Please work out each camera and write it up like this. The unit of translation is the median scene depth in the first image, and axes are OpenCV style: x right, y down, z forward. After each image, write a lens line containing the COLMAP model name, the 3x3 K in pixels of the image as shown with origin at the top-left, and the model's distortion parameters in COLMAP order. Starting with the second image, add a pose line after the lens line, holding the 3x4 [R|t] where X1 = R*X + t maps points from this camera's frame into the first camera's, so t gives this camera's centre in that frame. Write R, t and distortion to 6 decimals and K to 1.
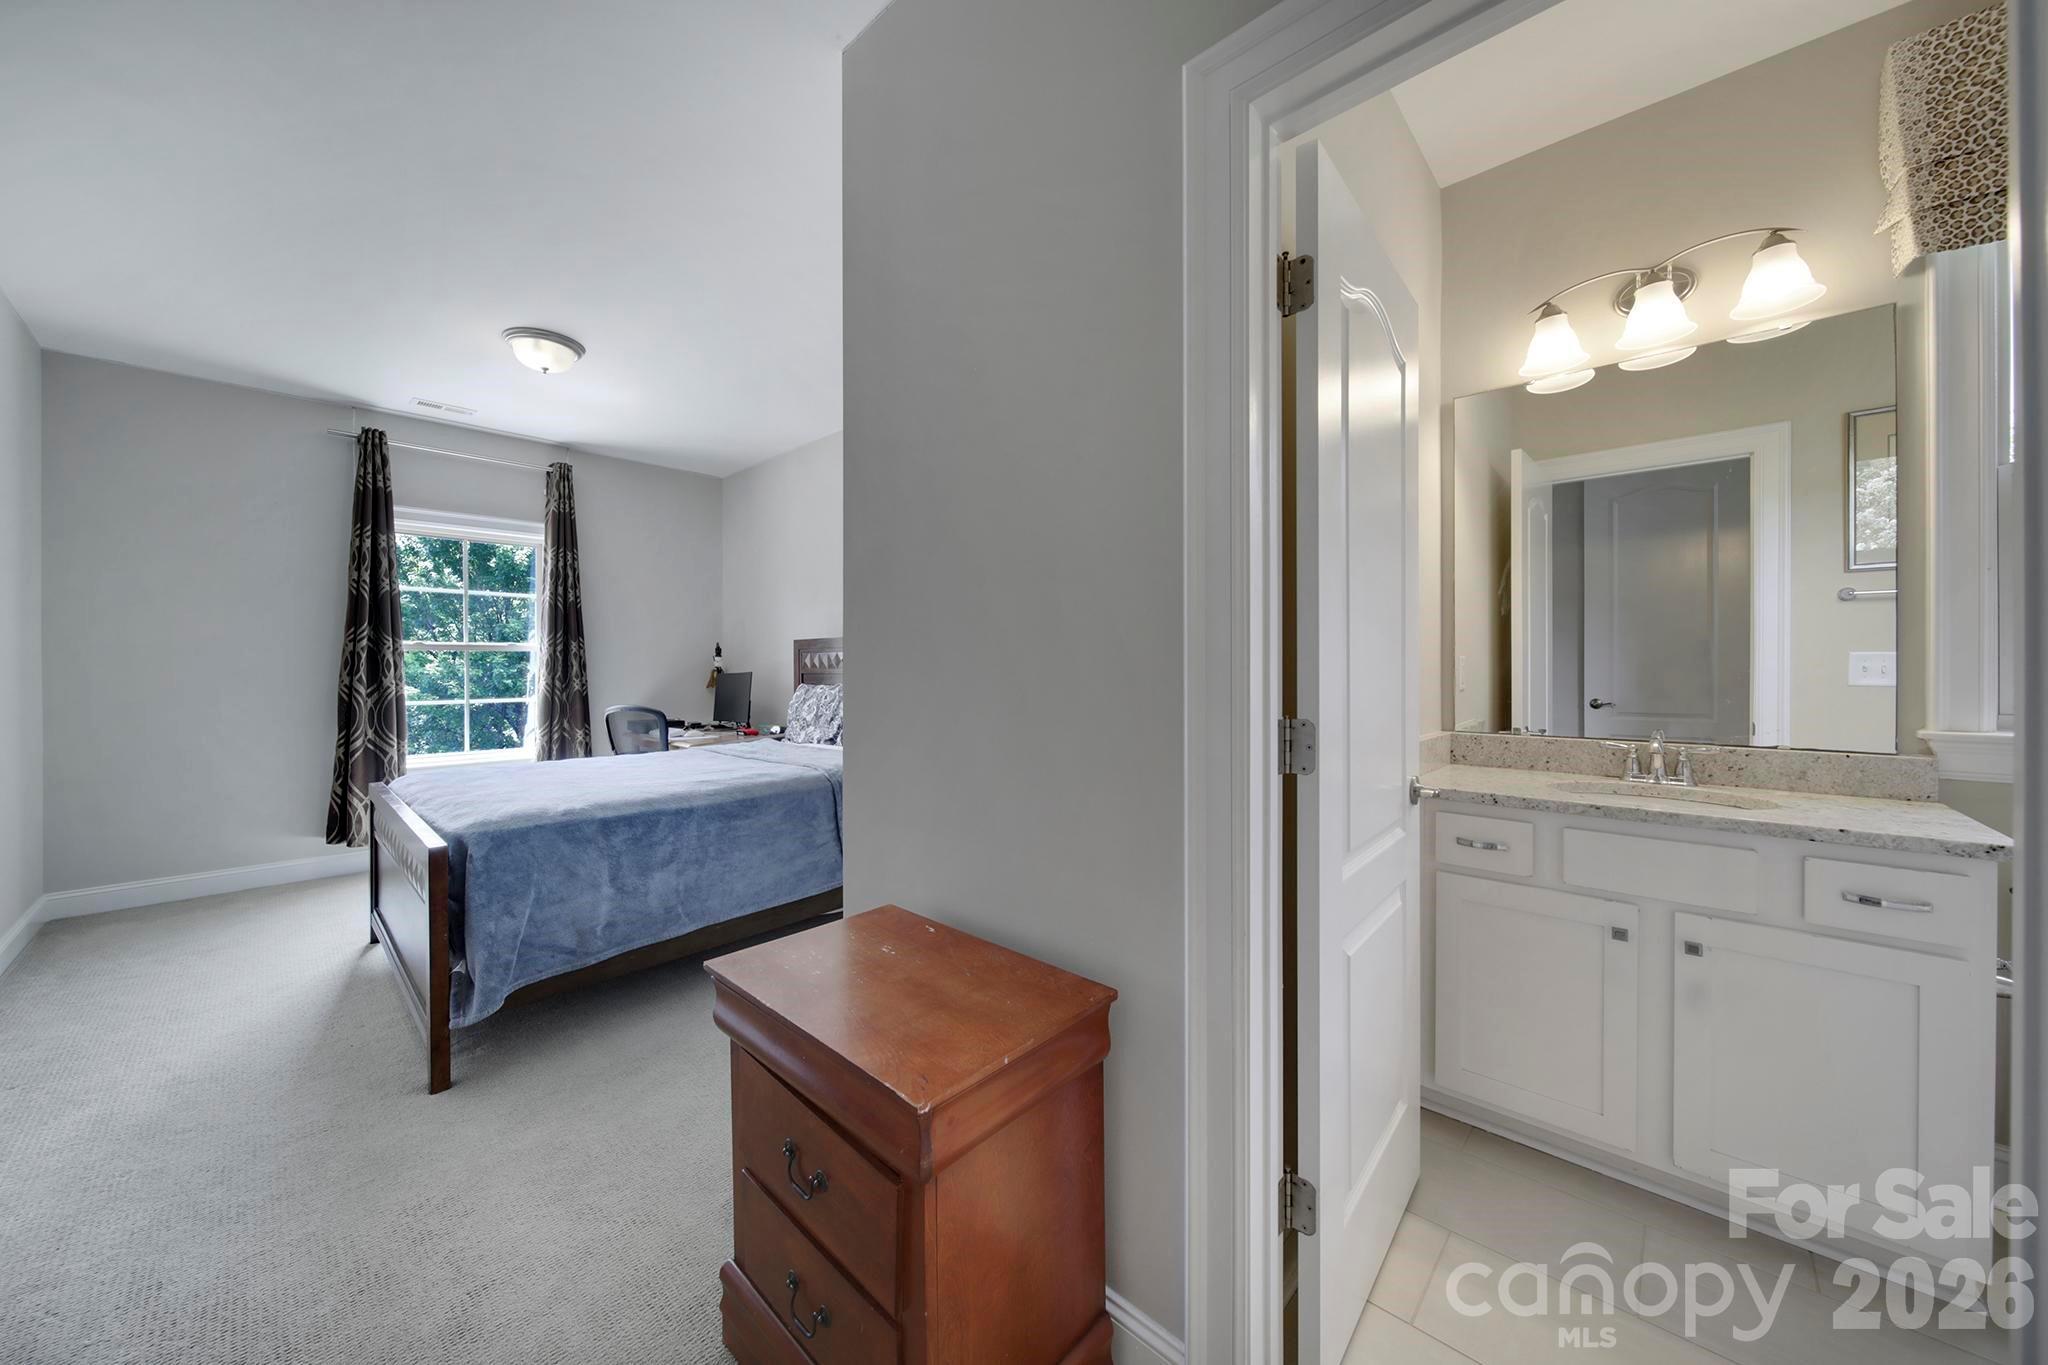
lens RADIAL K [[723.8, 0, 1020.8], [0, 723.8, 672.7], [0, 0, 1]] dist [0.000047, -0.002694]
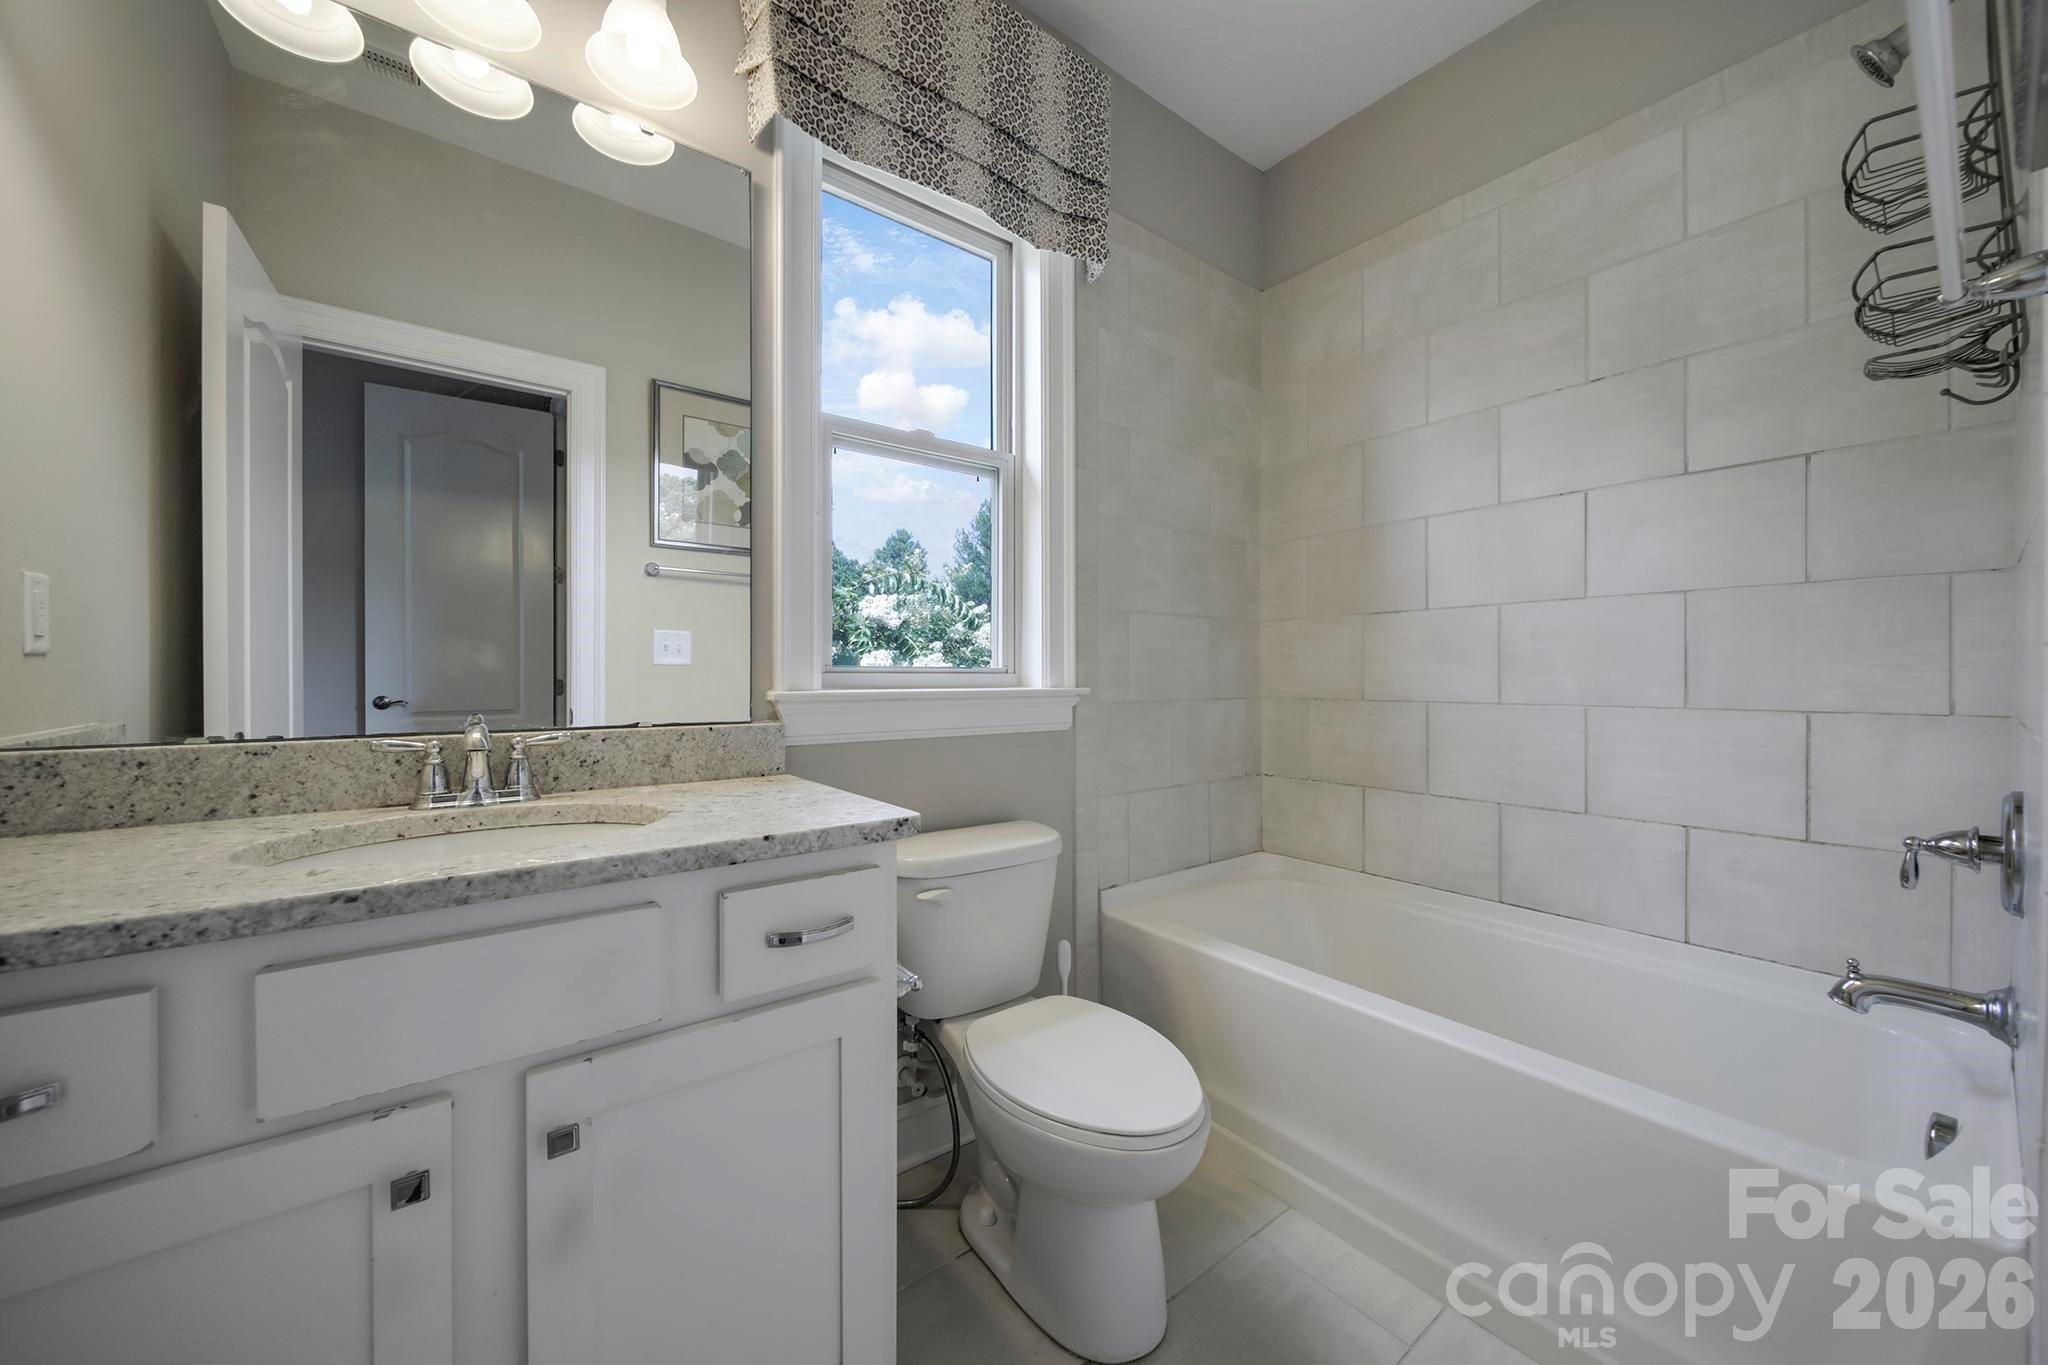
lens RADIAL K [[723.8, 0, 1020.8], [0, 723.8, 672.7], [0, 0, 1]] dist [0.000047, -0.002694]
pose [[0.181057, 0.007605, 0.983443, 0.439348], [0.011553, 0.999885, -0.009859, 0.066197], [-0.983405, 0.013147, 0.180948, 0.523904]]
